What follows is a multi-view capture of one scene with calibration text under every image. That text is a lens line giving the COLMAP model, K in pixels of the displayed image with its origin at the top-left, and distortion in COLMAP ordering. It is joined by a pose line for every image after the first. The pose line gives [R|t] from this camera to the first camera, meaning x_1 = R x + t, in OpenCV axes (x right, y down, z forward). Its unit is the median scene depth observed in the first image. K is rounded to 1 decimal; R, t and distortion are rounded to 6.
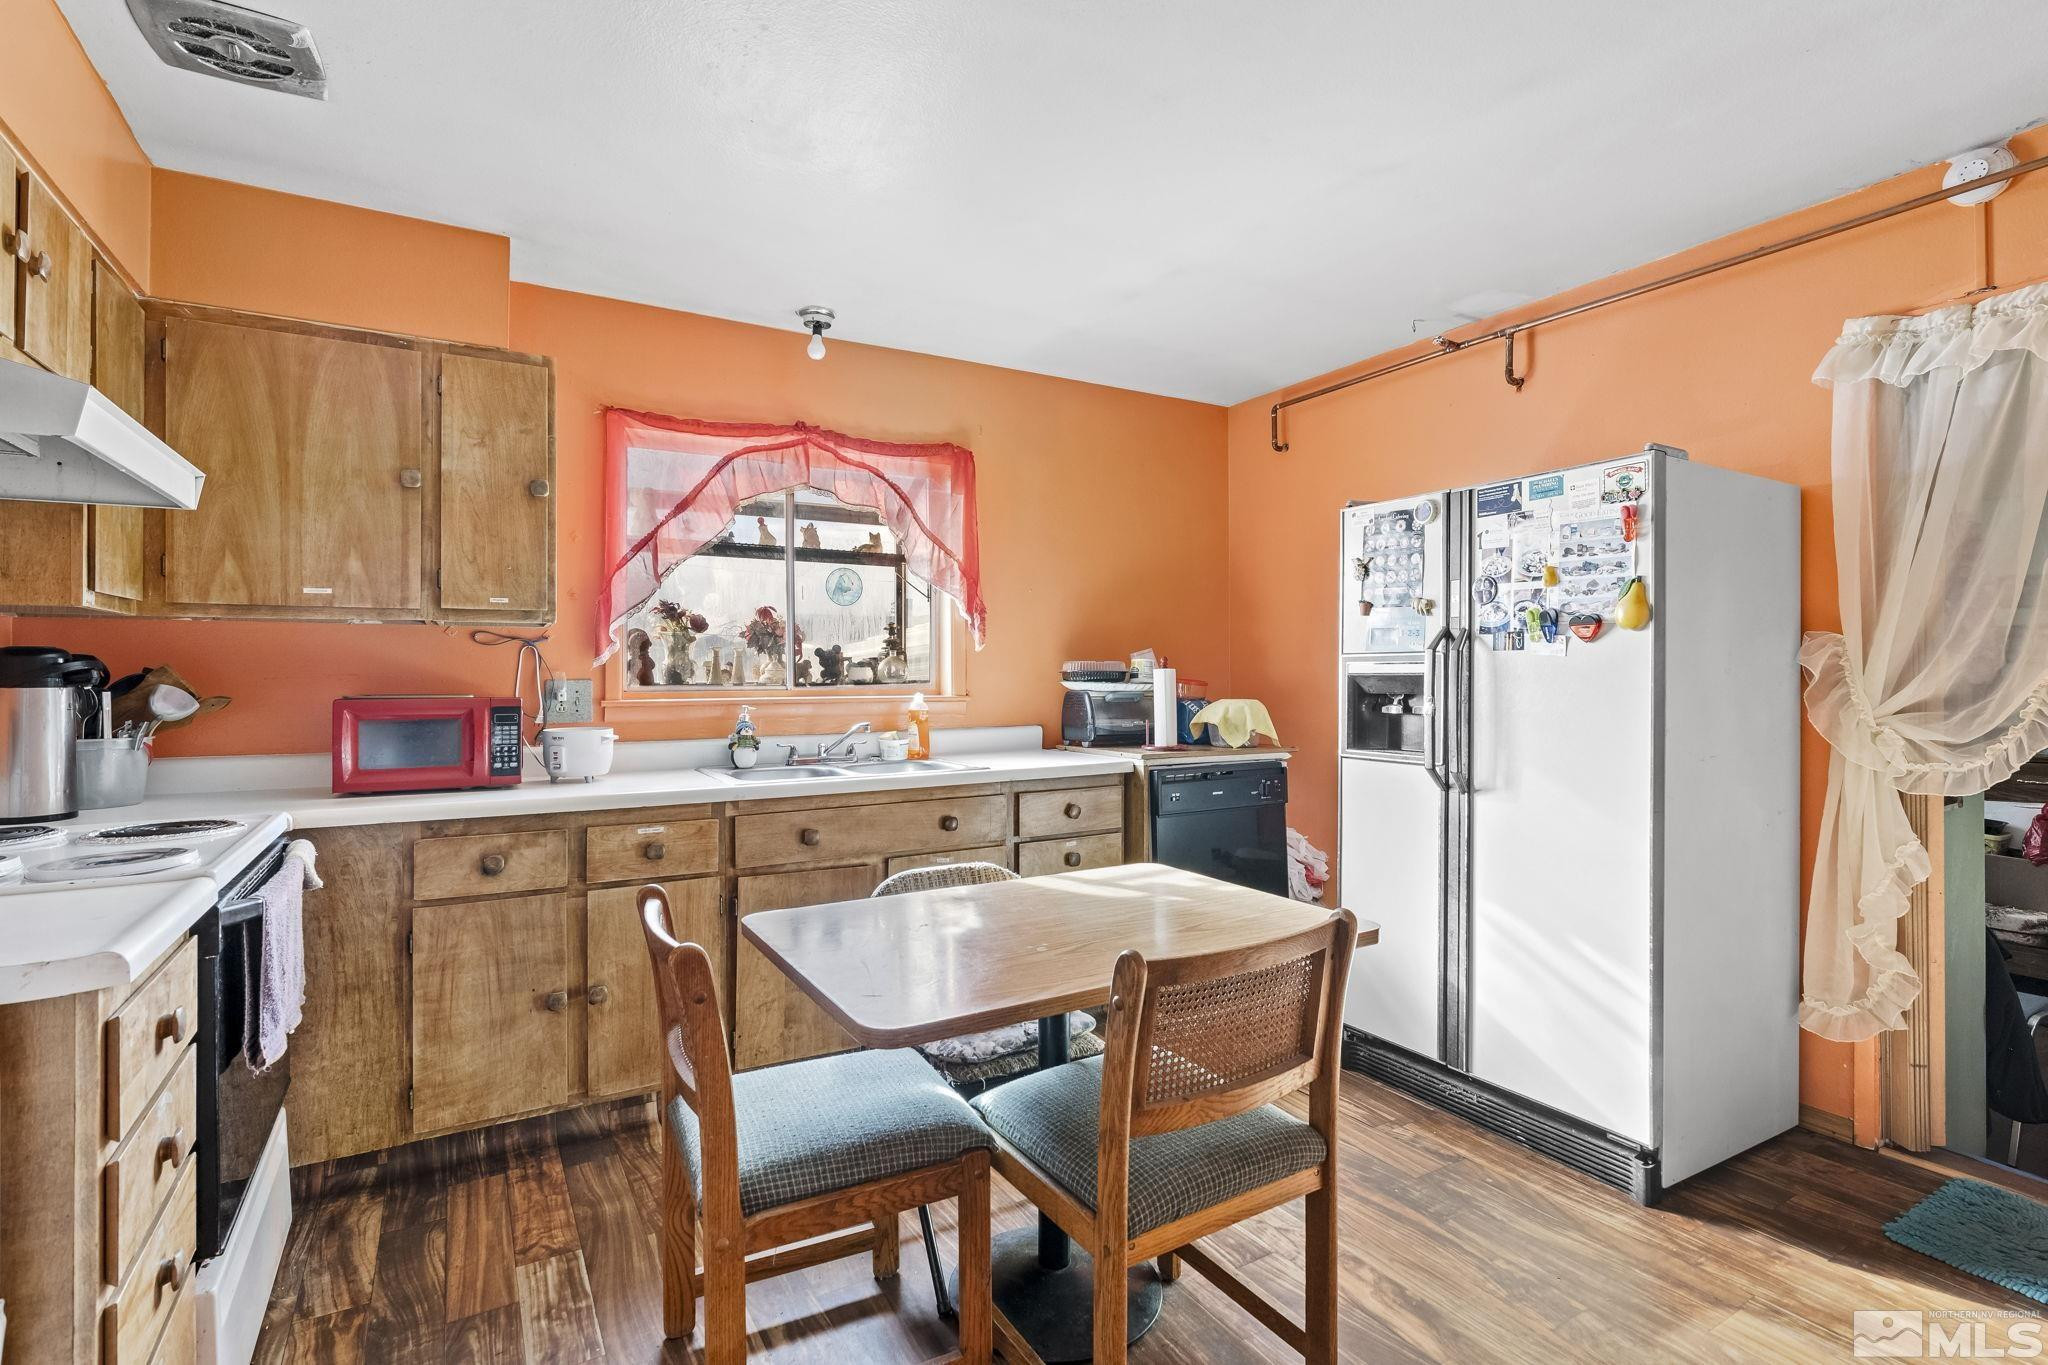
lens RADIAL K [[986.2, 0, 1024.9], [0, 986.2, 668.4], [0, 0, 1]] dist [-0.000710, 0.000540]
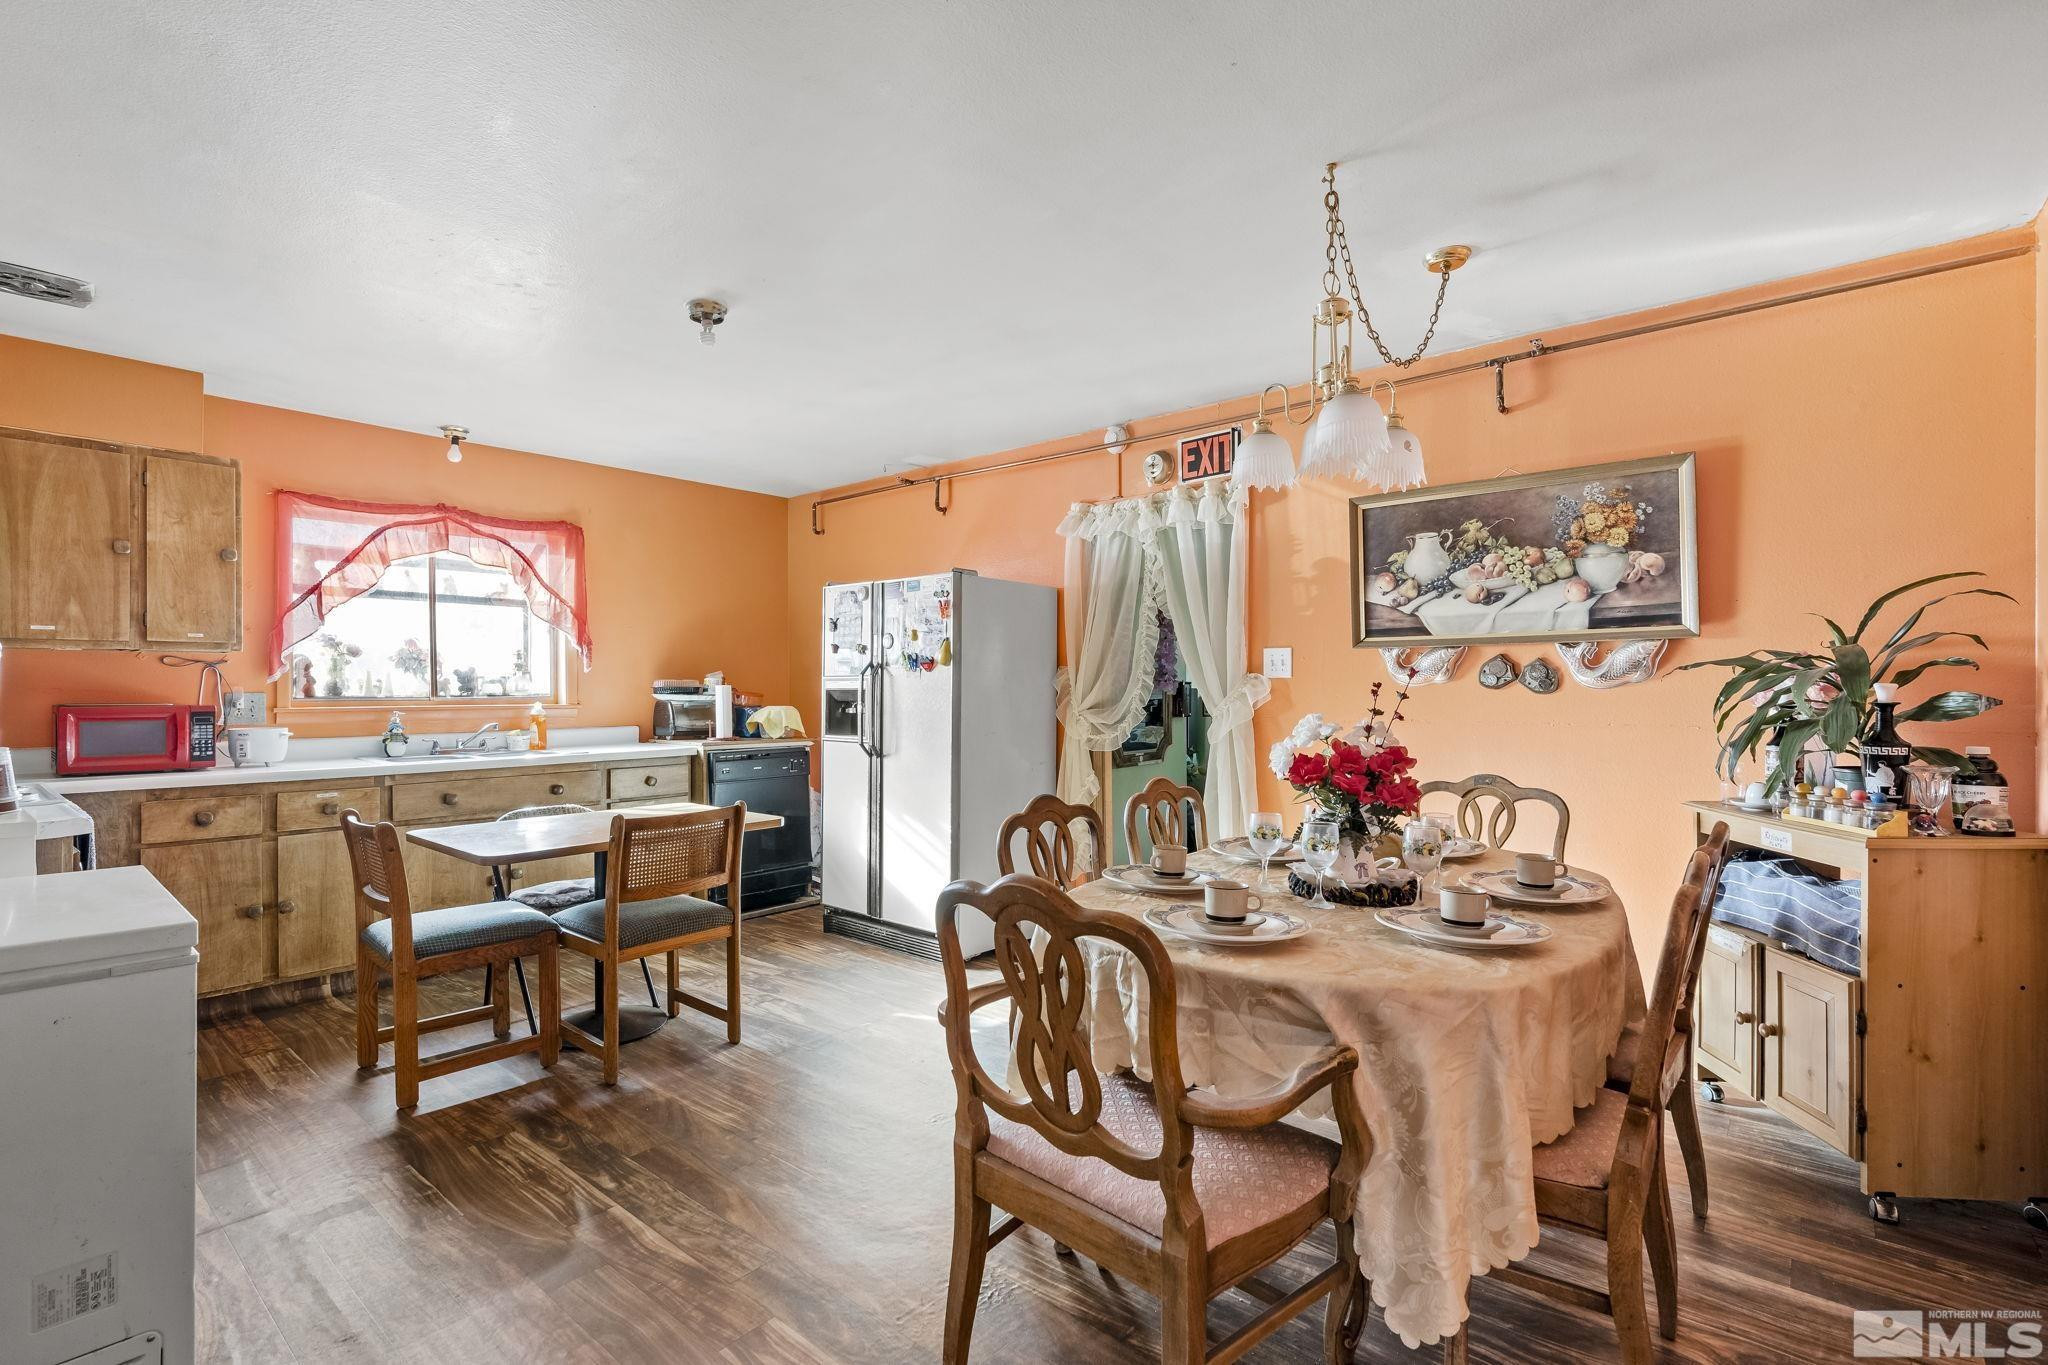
lens RADIAL K [[960.8, 0, 1018.9], [0, 960.8, 691.3], [0, 0, 1]] dist [0.000104, 0.000880]
pose [[0.947722, 0.000272, 0.319097, 0.134604], [-0.002784, 0.999969, 0.007414, -0.003221], [-0.319085, -0.007915, 0.947693, -0.658171]]
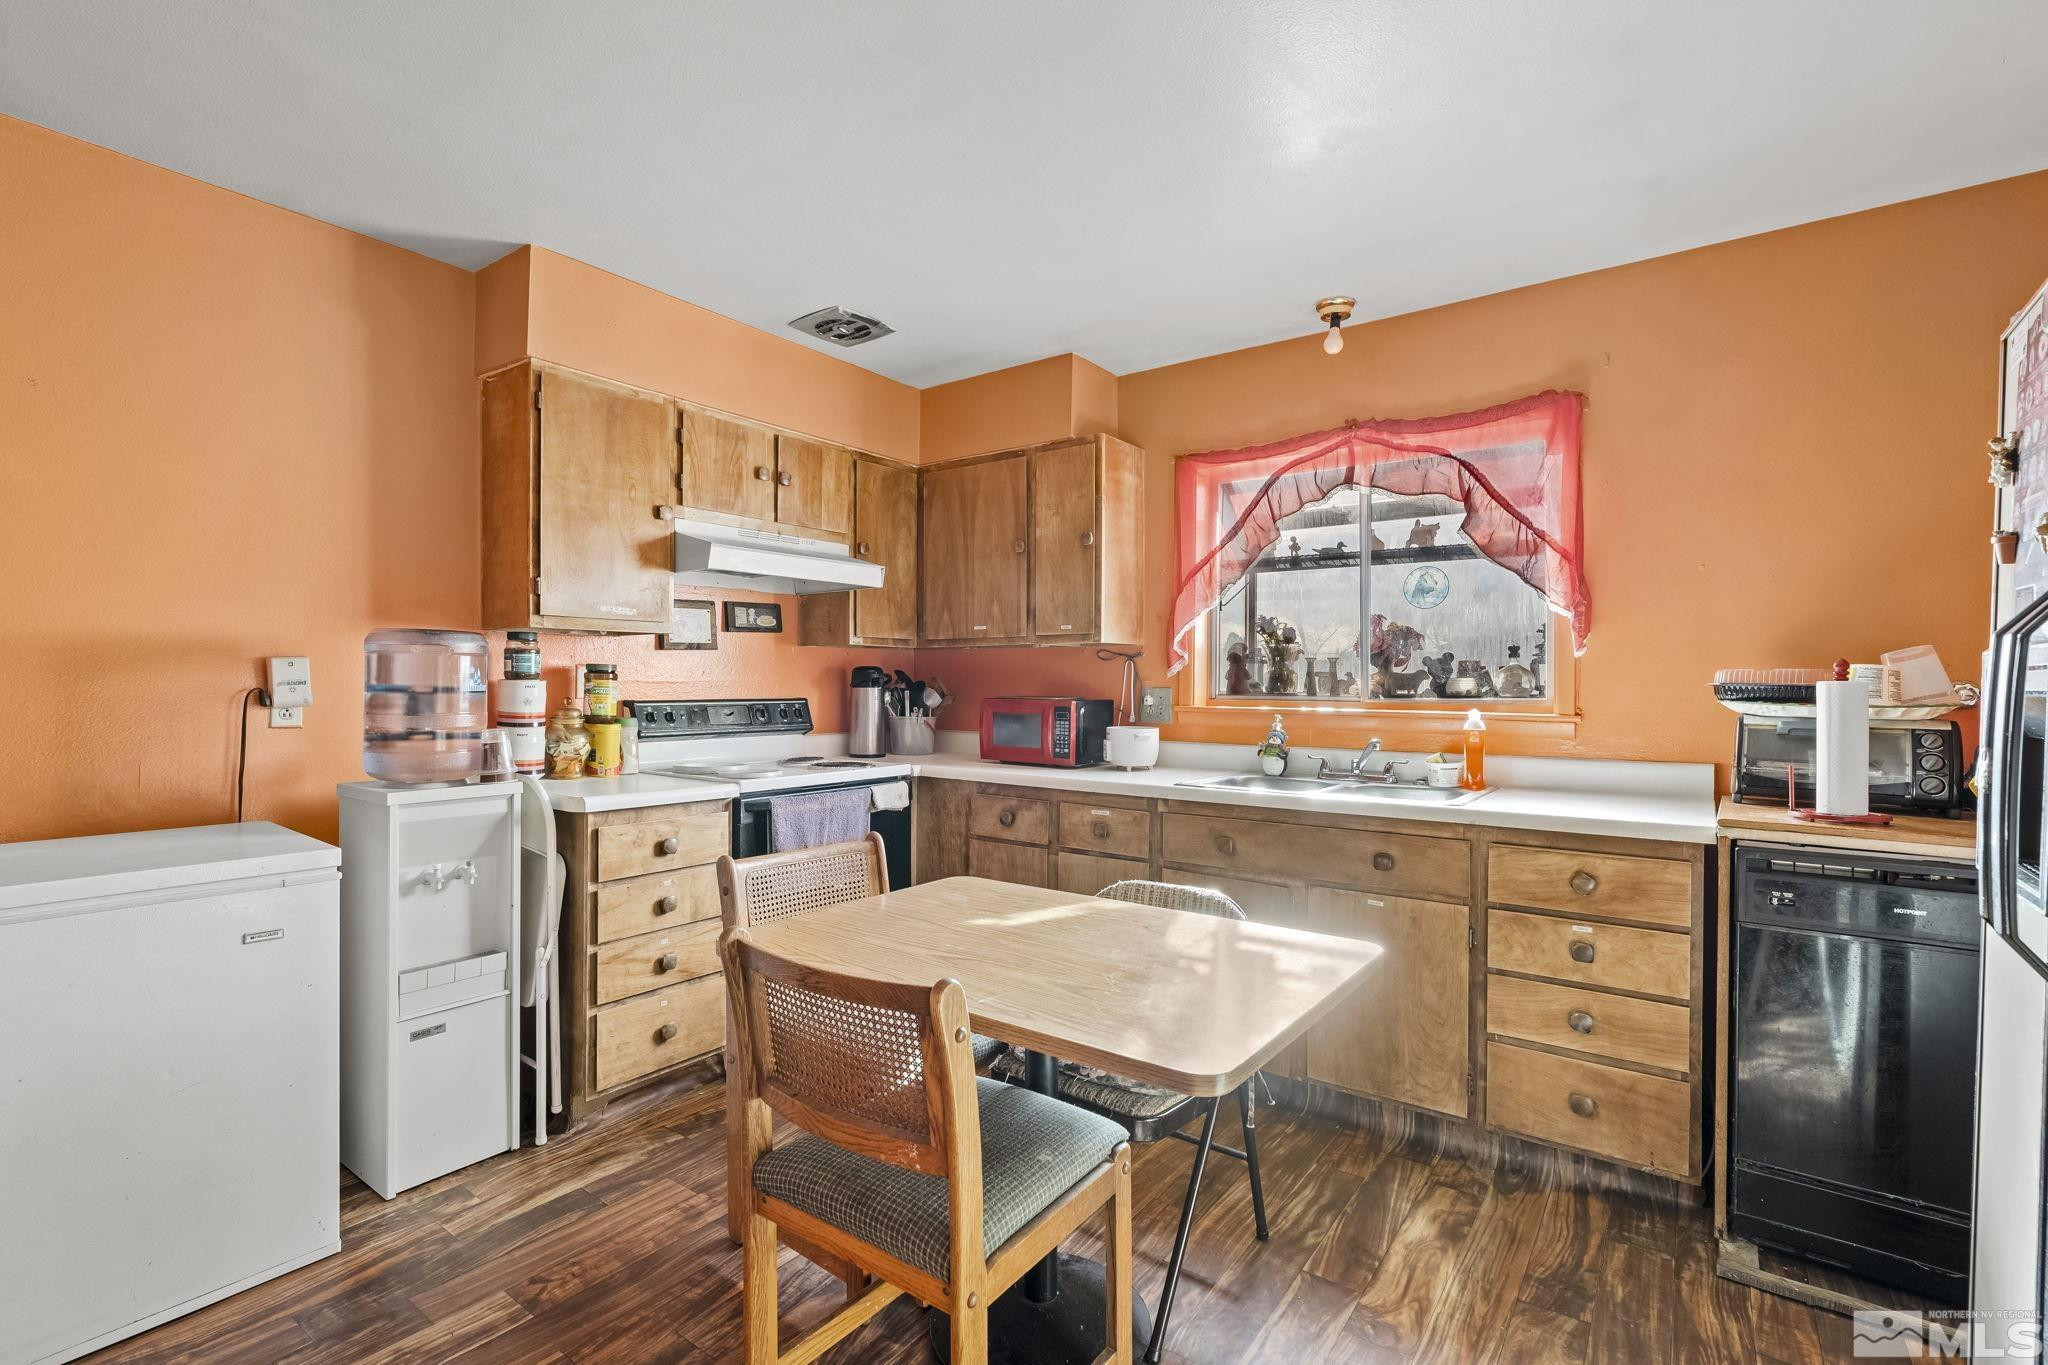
lens RADIAL K [[933.7, 0, 996.3], [0, 933.7, 682.9], [0, 0, 1]] dist [-0.000928, 0.000055]
pose [[0.379666, 0.006891, -0.925098, 0.608814], [-0.001799, 0.999976, 0.006711, -0.001888], [0.925122, -0.000884, 0.379669, 0.434591]]
